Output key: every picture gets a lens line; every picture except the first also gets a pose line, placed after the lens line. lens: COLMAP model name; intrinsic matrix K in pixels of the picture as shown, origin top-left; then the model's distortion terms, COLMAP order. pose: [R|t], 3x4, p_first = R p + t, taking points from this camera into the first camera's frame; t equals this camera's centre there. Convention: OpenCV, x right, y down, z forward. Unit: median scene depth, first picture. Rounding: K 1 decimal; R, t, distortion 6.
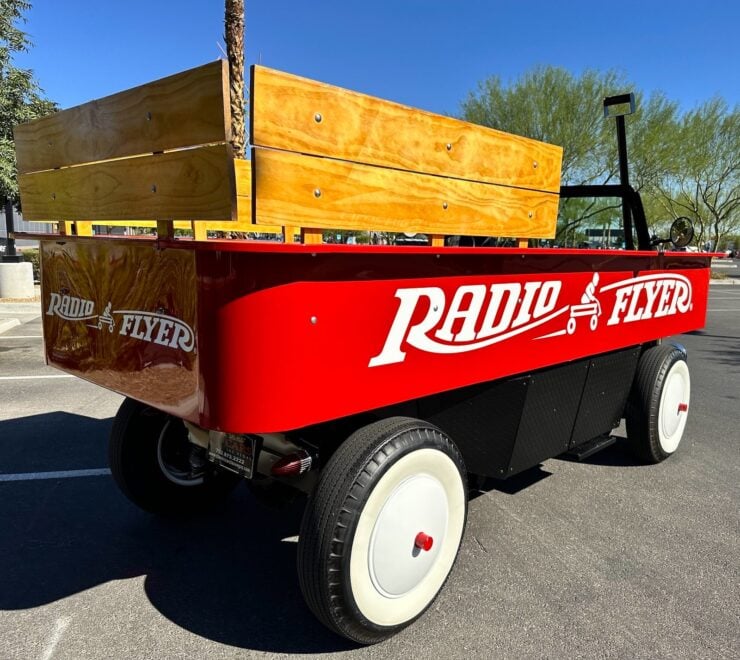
lens RADIAL K [[621.0, 0, 372.5], [0, 621.0, 331.0], [0, 0, 1]] dist [0.077162, -0.100456]
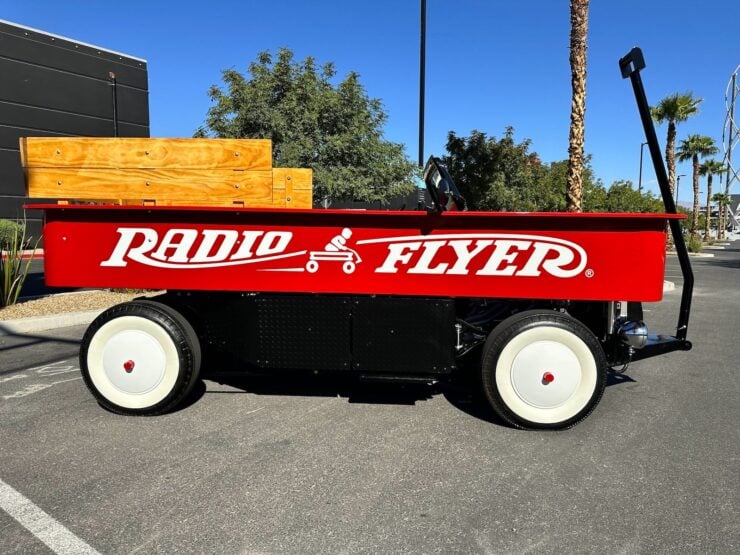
lens RADIAL K [[520.1, 0, 370.0], [0, 520.1, 277.5], [0, 0, 1]] dist [0.054587, -0.061810]
pose [[0.651987, 0.059050, -0.755927, 1.383361], [-0.106562, 0.994204, -0.014246, 0.020206], [0.750705, 0.089841, 0.654501, 0.403232]]
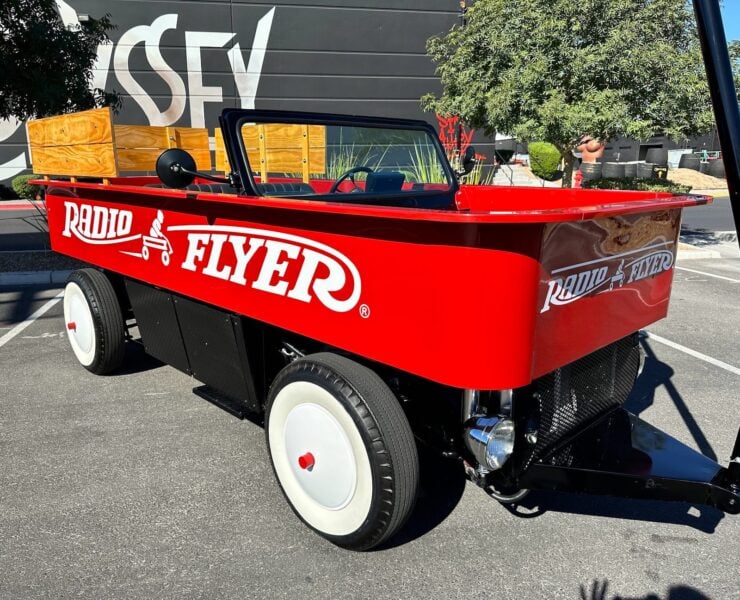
lens RADIAL K [[577.4, 0, 340.7], [0, 577.4, 301.4], [0, 0, 1]] dist [0.006760, -0.002546]
pose [[-0.052006, 0.213419, -0.975575, 1.526761], [-0.141346, 0.965490, 0.218748, -0.231911], [0.988593, 0.149270, -0.020046, 1.549972]]
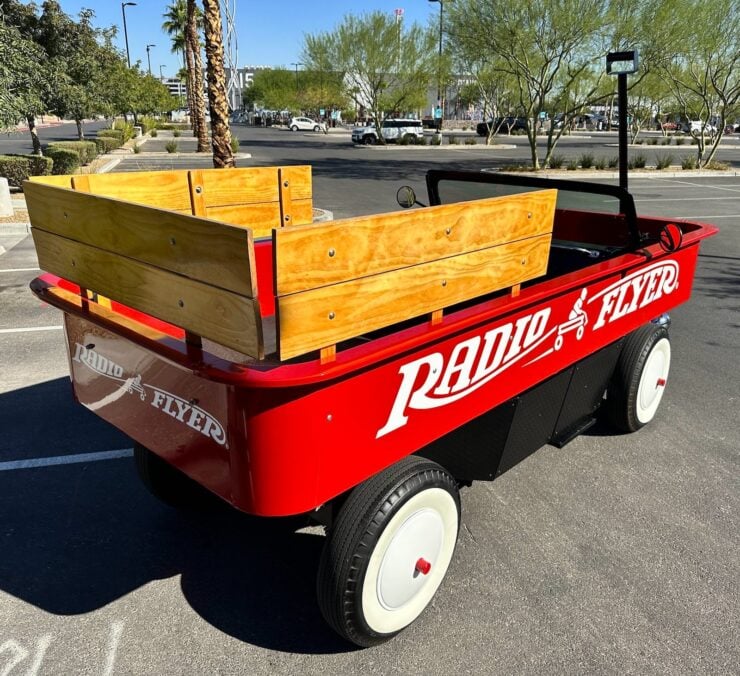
lens RADIAL K [[636.6, 0, 370.3], [0, 636.6, 334.0], [0, 0, 1]] dist [0.096479, -0.150029]
pose [[0.999828, -0.012937, 0.013276, -0.022239], [0.010193, 0.981885, 0.189202, -0.260312], [-0.015483, -0.189034, 0.981848, -0.082327]]
